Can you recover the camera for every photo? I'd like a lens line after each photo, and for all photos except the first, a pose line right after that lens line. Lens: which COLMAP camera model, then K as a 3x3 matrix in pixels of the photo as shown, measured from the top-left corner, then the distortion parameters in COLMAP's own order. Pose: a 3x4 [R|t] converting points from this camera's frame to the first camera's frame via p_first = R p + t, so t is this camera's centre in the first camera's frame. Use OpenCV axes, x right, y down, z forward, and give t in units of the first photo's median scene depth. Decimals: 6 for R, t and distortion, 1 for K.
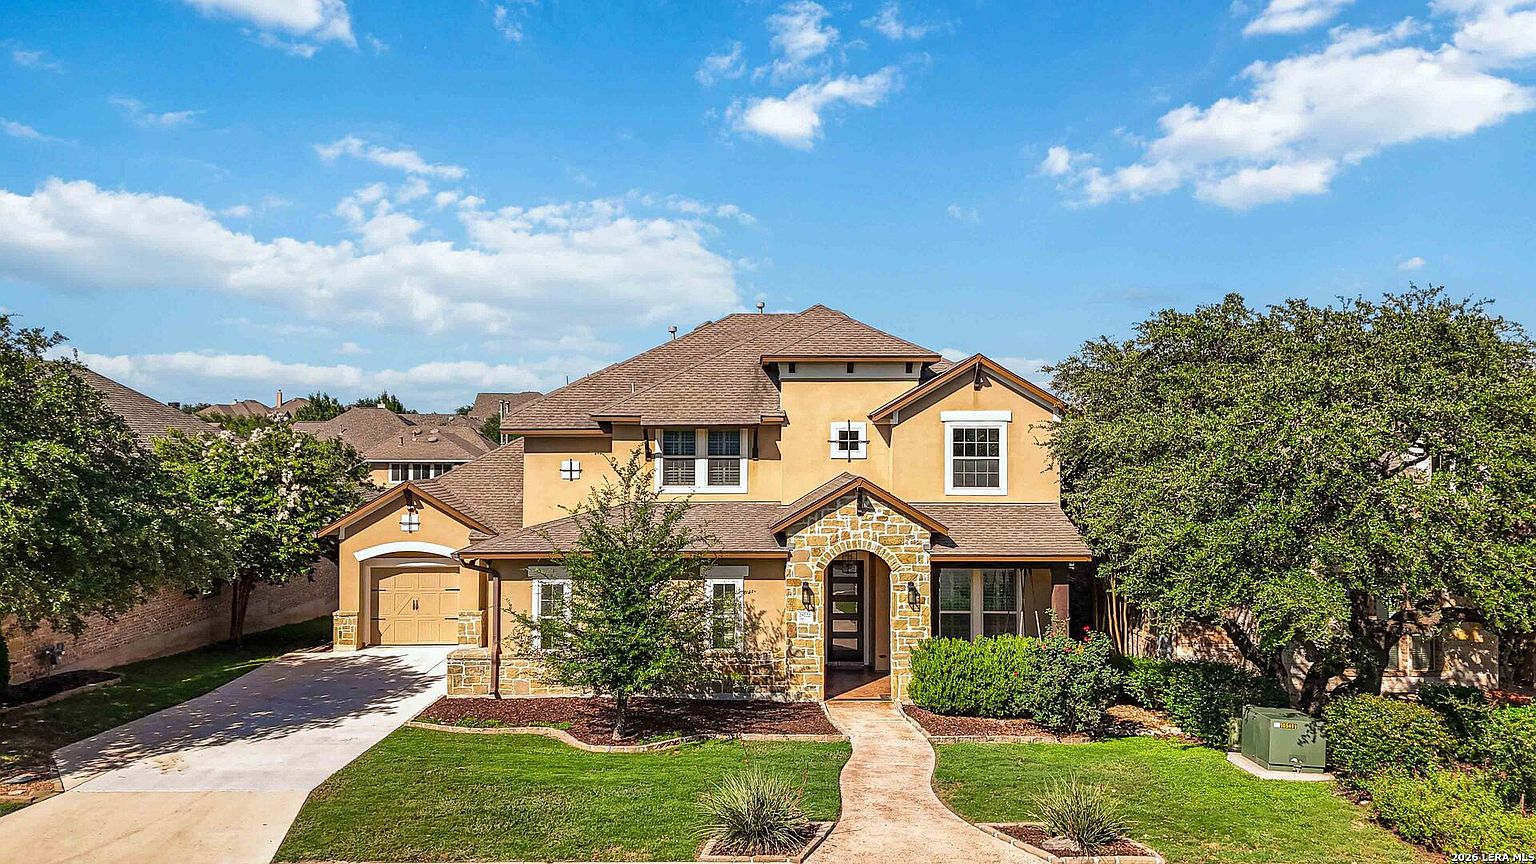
lens RADIAL K [[1144.1, 0, 768.0], [0, 1144.1, 432.0], [0, 0, 1]] dist [0.097640, -0.000121]
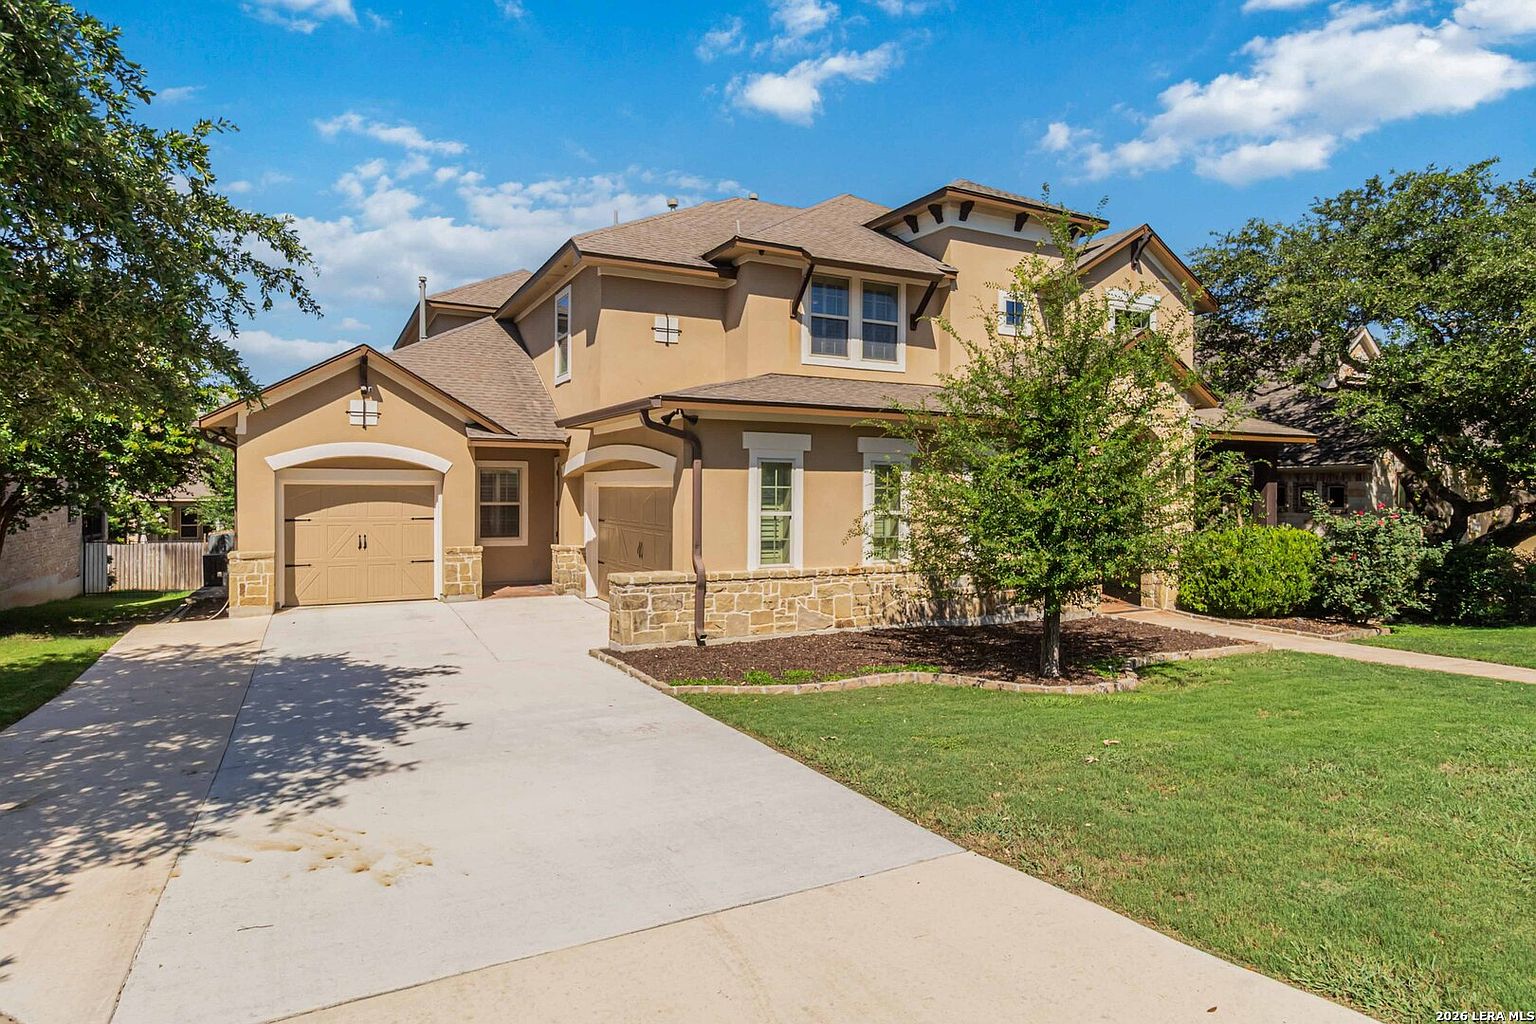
lens RADIAL K [[876.3, 0, 768.0], [0, 876.3, 512.0], [0, 0, 1]] dist [0.020935, 0.000117]
pose [[0.893325, -0.005538, 0.449378, -0.413082], [-0.009131, 0.999494, 0.030469, 0.146465], [-0.449319, -0.031322, 0.892822, 0.574066]]
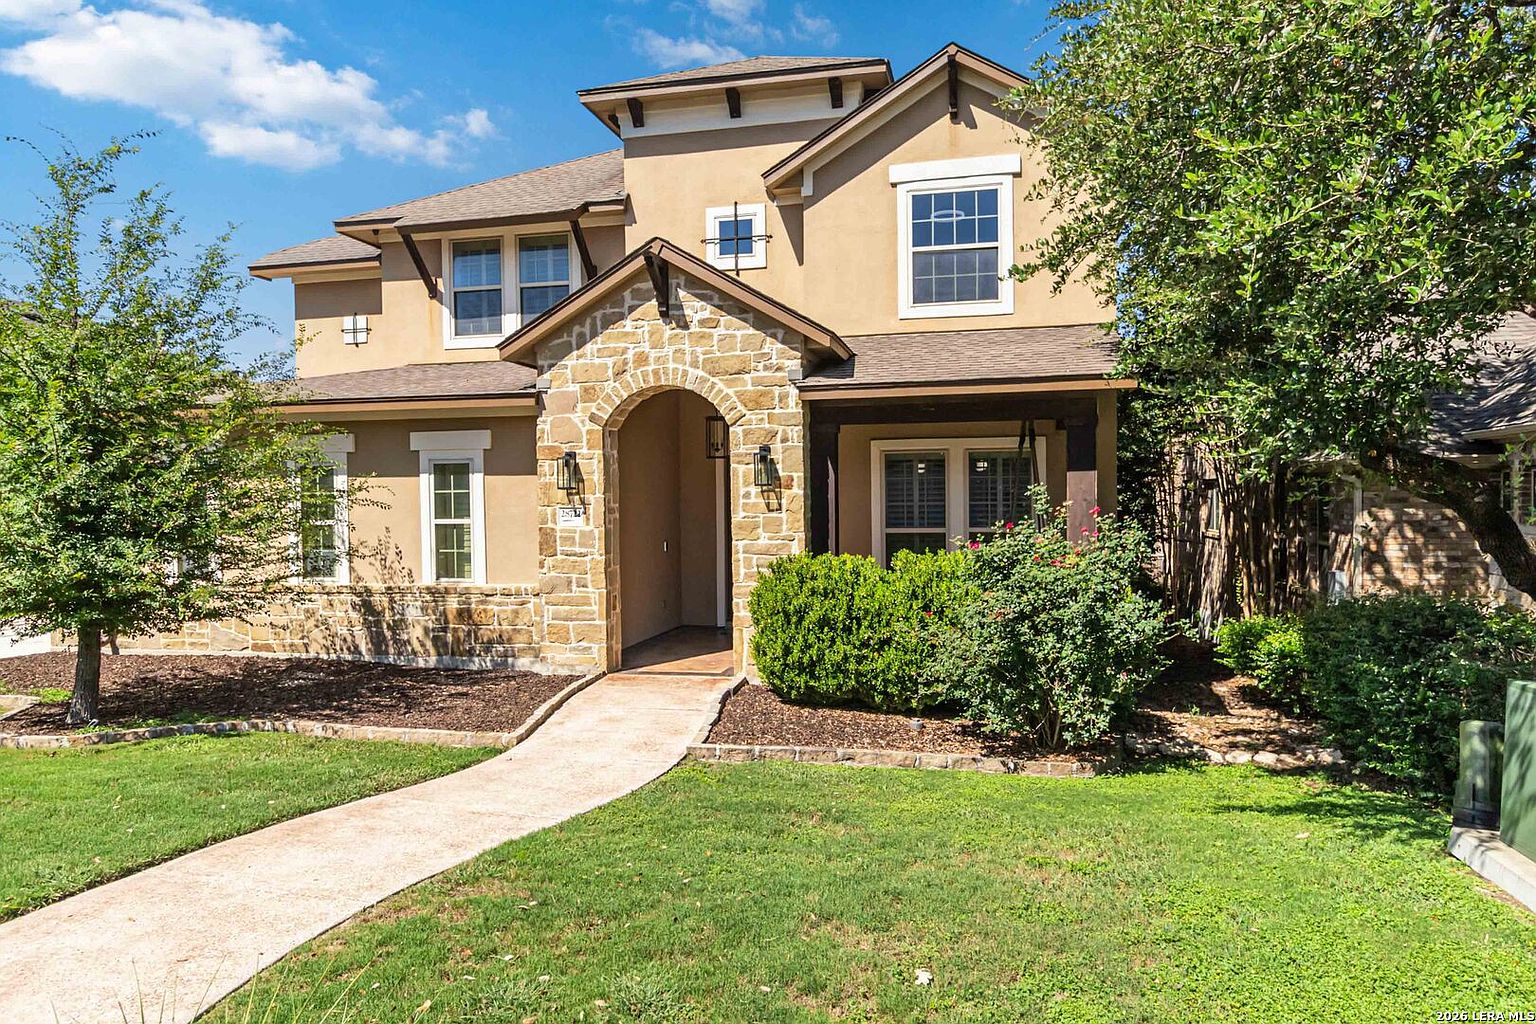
lens RADIAL K [[994.5, 0, 767.9], [0, 994.5, 529.5], [0, 0, 1]] dist [0.001300, 0.001370]
pose [[0.969203, -0.006821, -0.246167, 0.232761], [0.018109, 0.998884, 0.043621, 0.147929], [0.245595, -0.046736, 0.968245, 0.574318]]
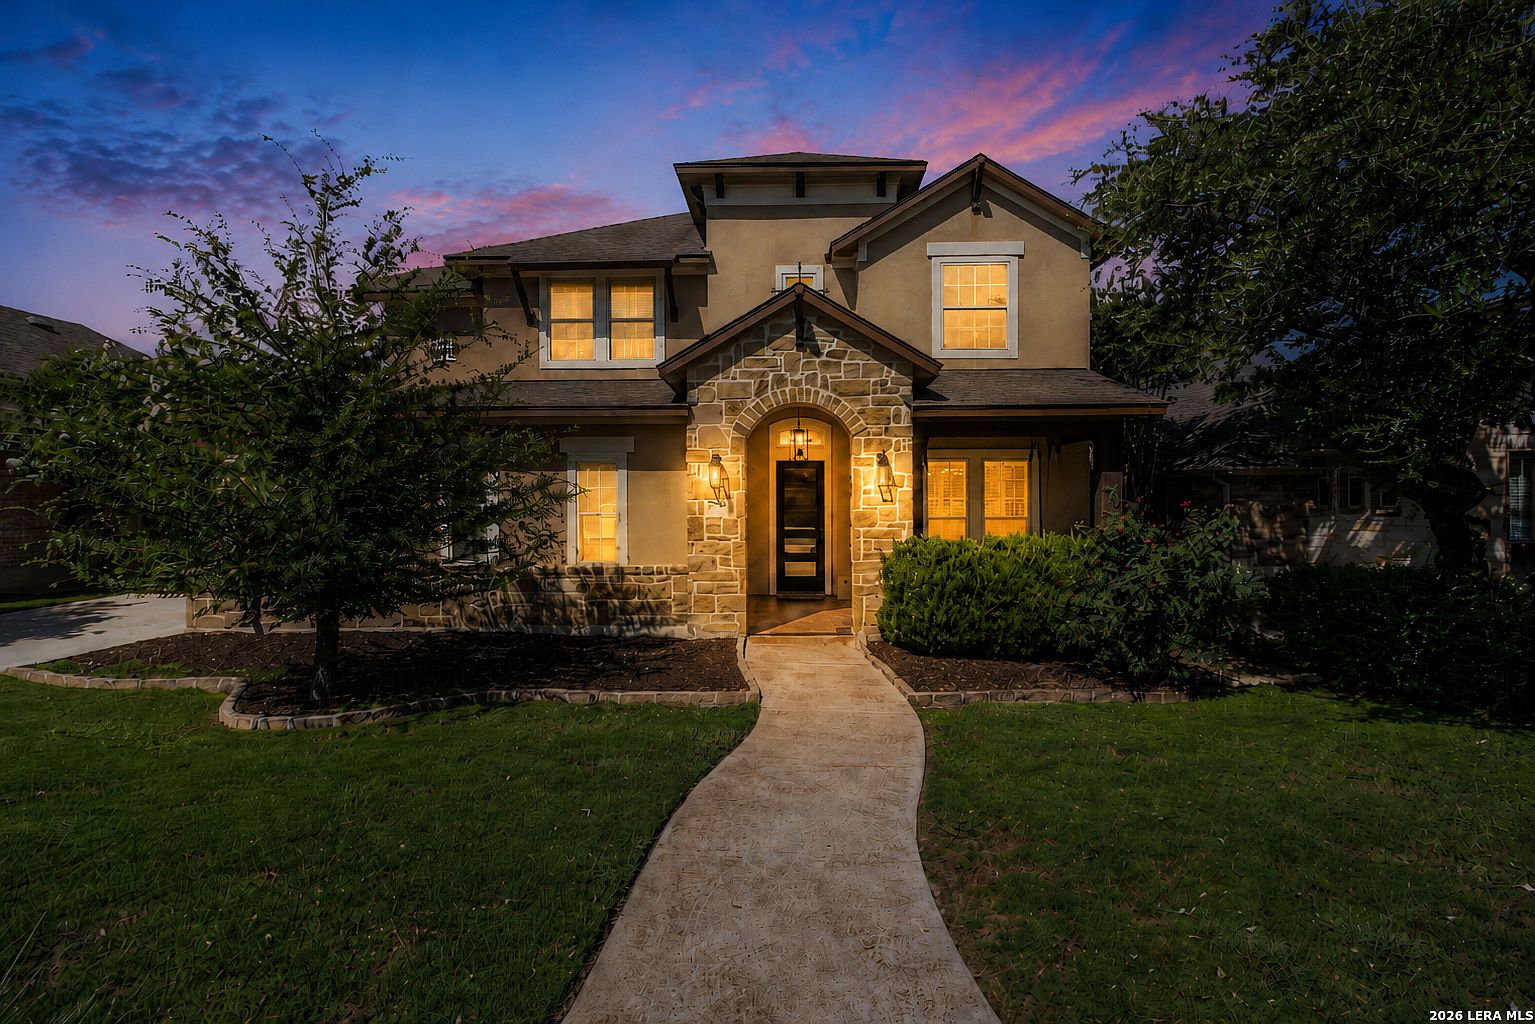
lens RADIAL K [[742.4, 0, 767.5], [0, 742.4, 512.0], [0, 0, 1]] dist [-0.000521, 0.000186]
pose [[0.998861, -0.007307, -0.047154, 0.080276], [0.008830, 0.999443, 0.032175, 0.149495], [0.046892, -0.032555, 0.998369, 0.581673]]
